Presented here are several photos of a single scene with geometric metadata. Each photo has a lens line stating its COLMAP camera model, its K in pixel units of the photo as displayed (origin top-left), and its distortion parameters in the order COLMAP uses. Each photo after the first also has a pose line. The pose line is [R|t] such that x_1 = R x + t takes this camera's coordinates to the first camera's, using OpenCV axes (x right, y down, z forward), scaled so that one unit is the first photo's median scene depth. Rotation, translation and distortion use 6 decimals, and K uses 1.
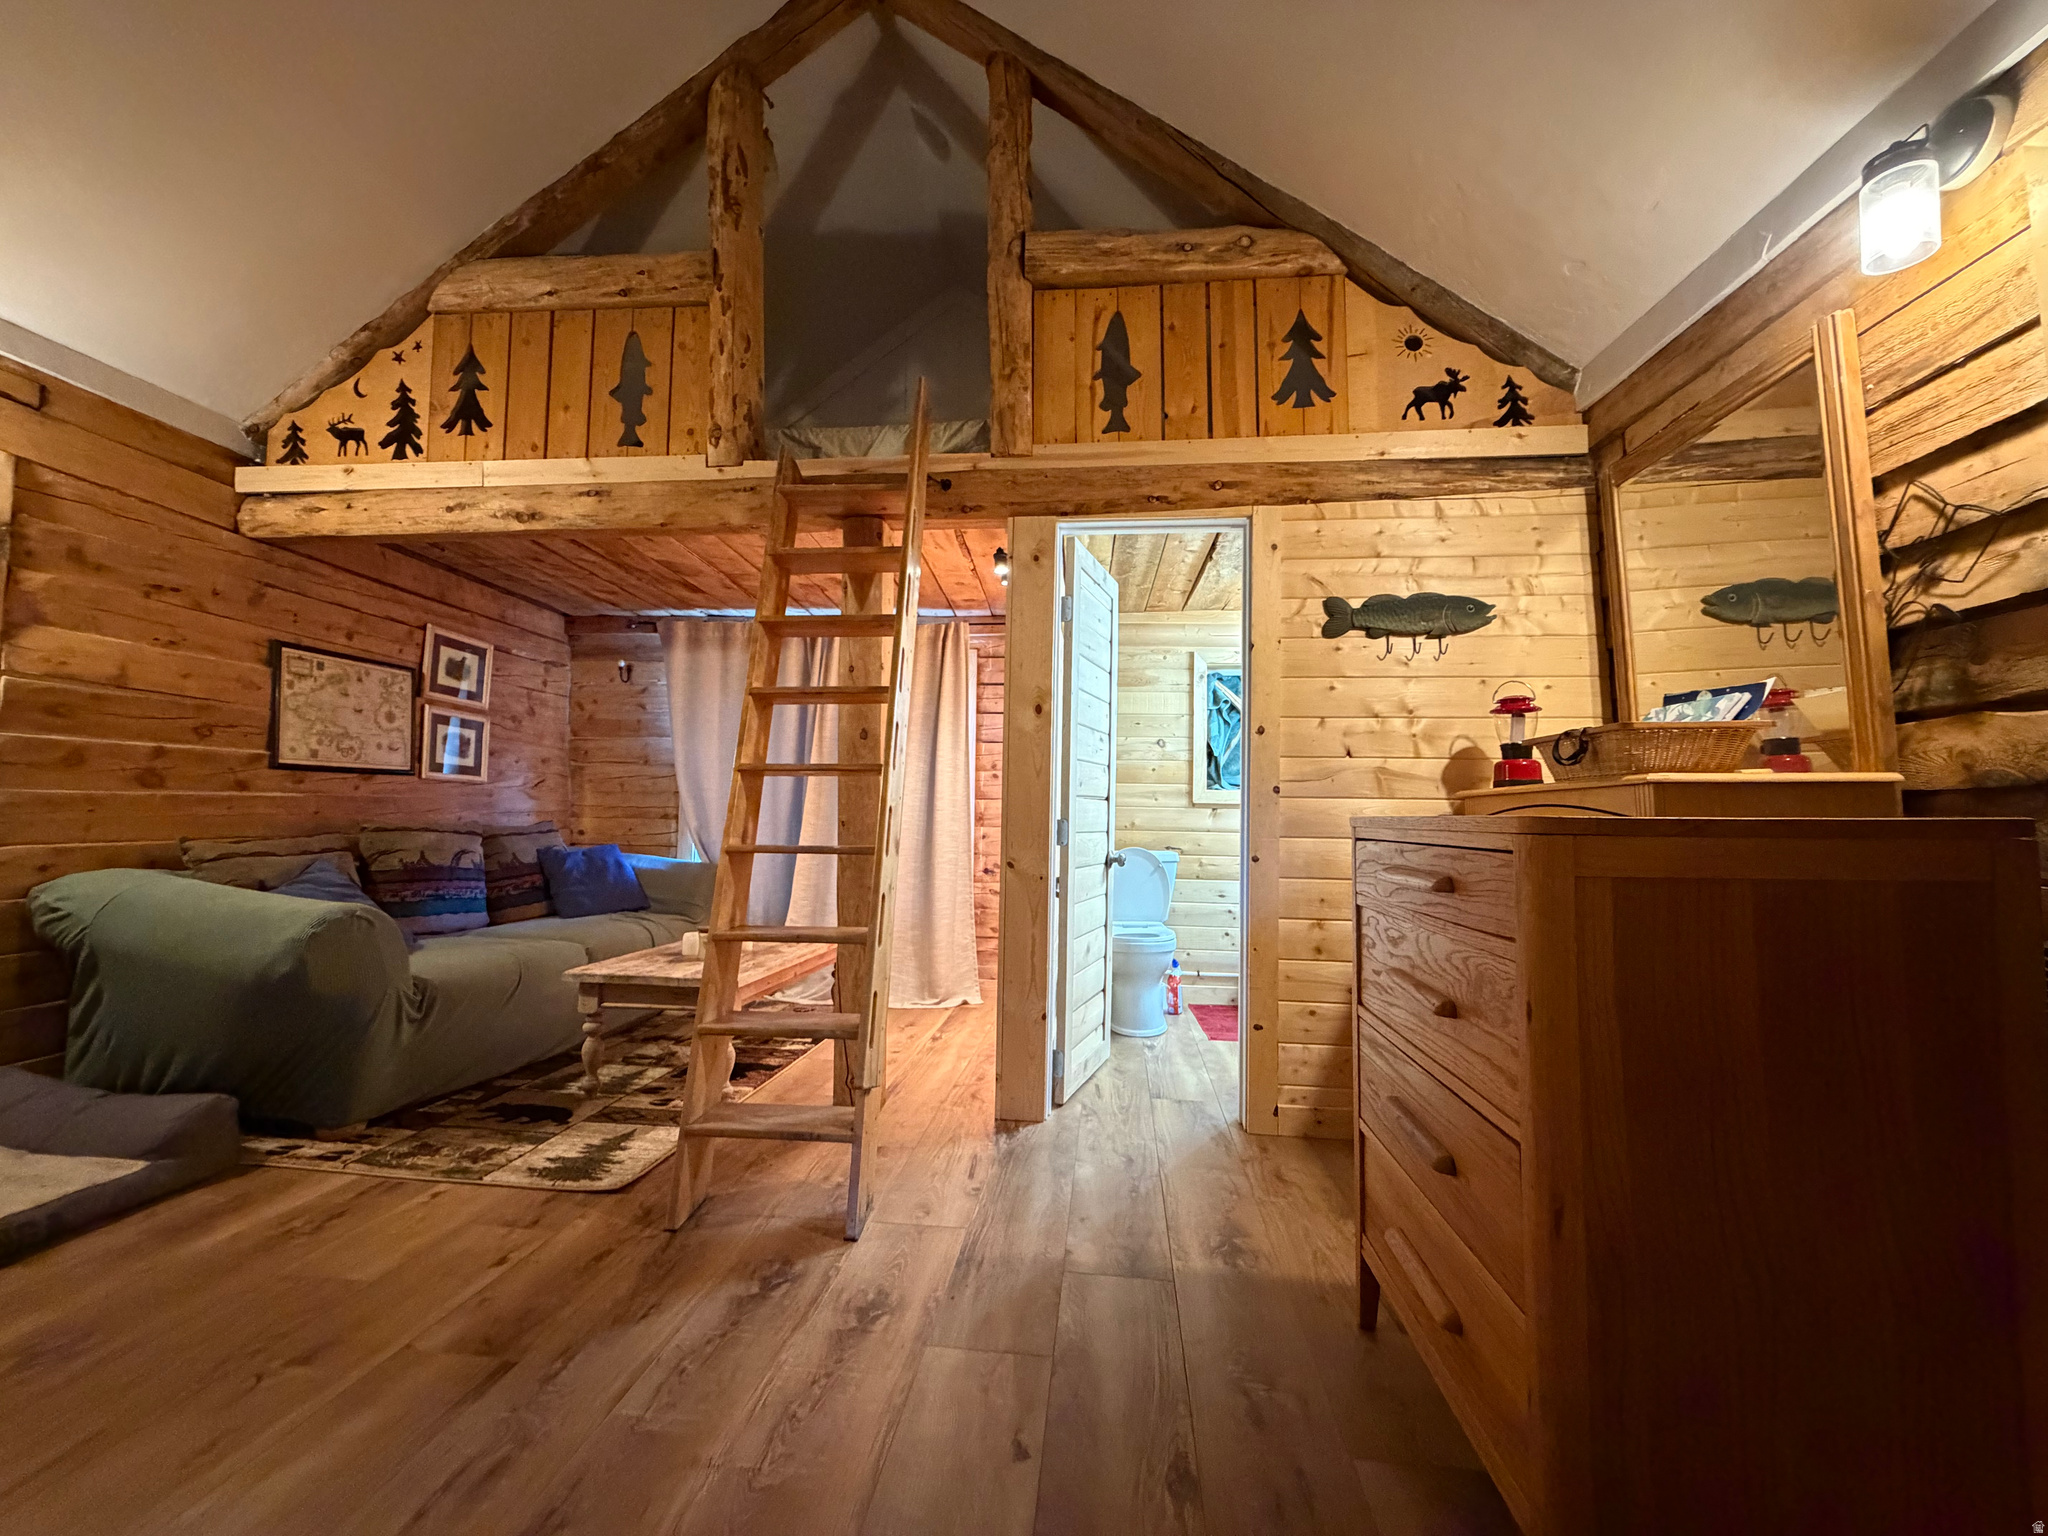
lens RADIAL K [[813.4, 0, 1024.7], [0, 813.4, 756.0], [0, 0, 1]] dist [-0.002298, 0.000398]
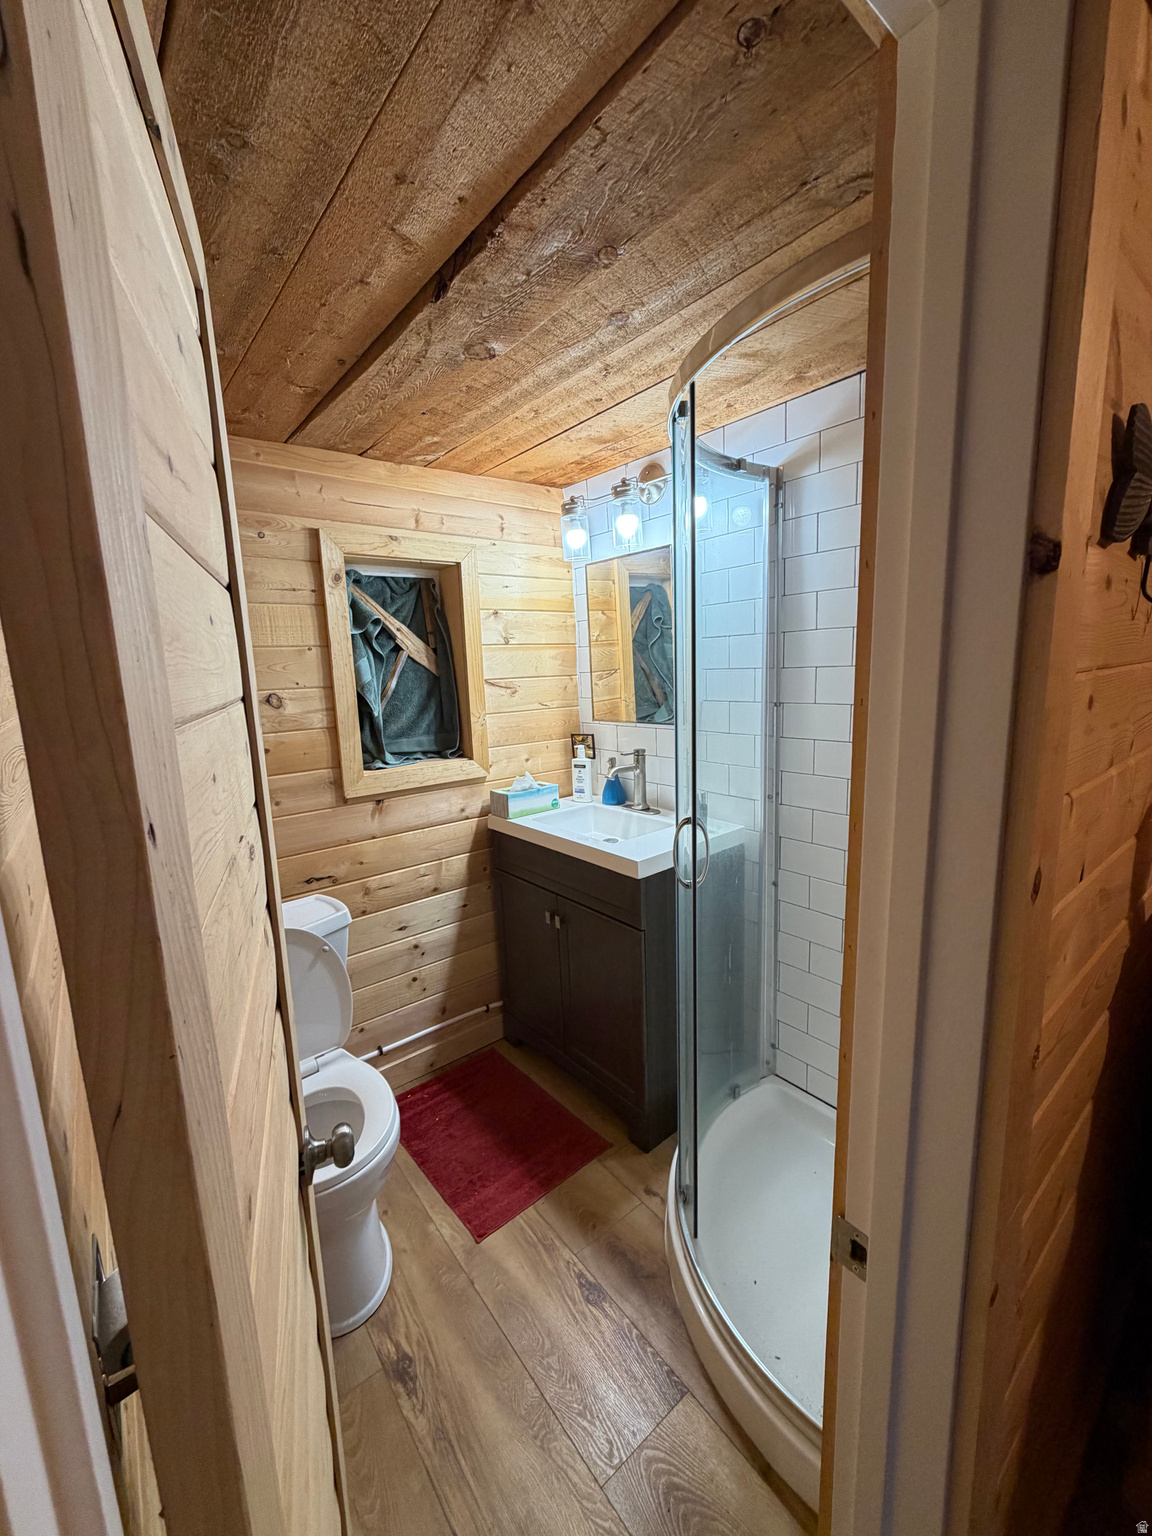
lens RADIAL K [[610.1, 0, 577.7], [0, 610.1, 767.6], [0, 0, 1]] dist [-0.002298, 0.000398]
pose [[0.716733, -0.154820, 0.679944, 0.029204], [0.002365, 0.975578, 0.219642, -0.061101], [-0.697344, -0.155817, 0.699595, 0.566808]]
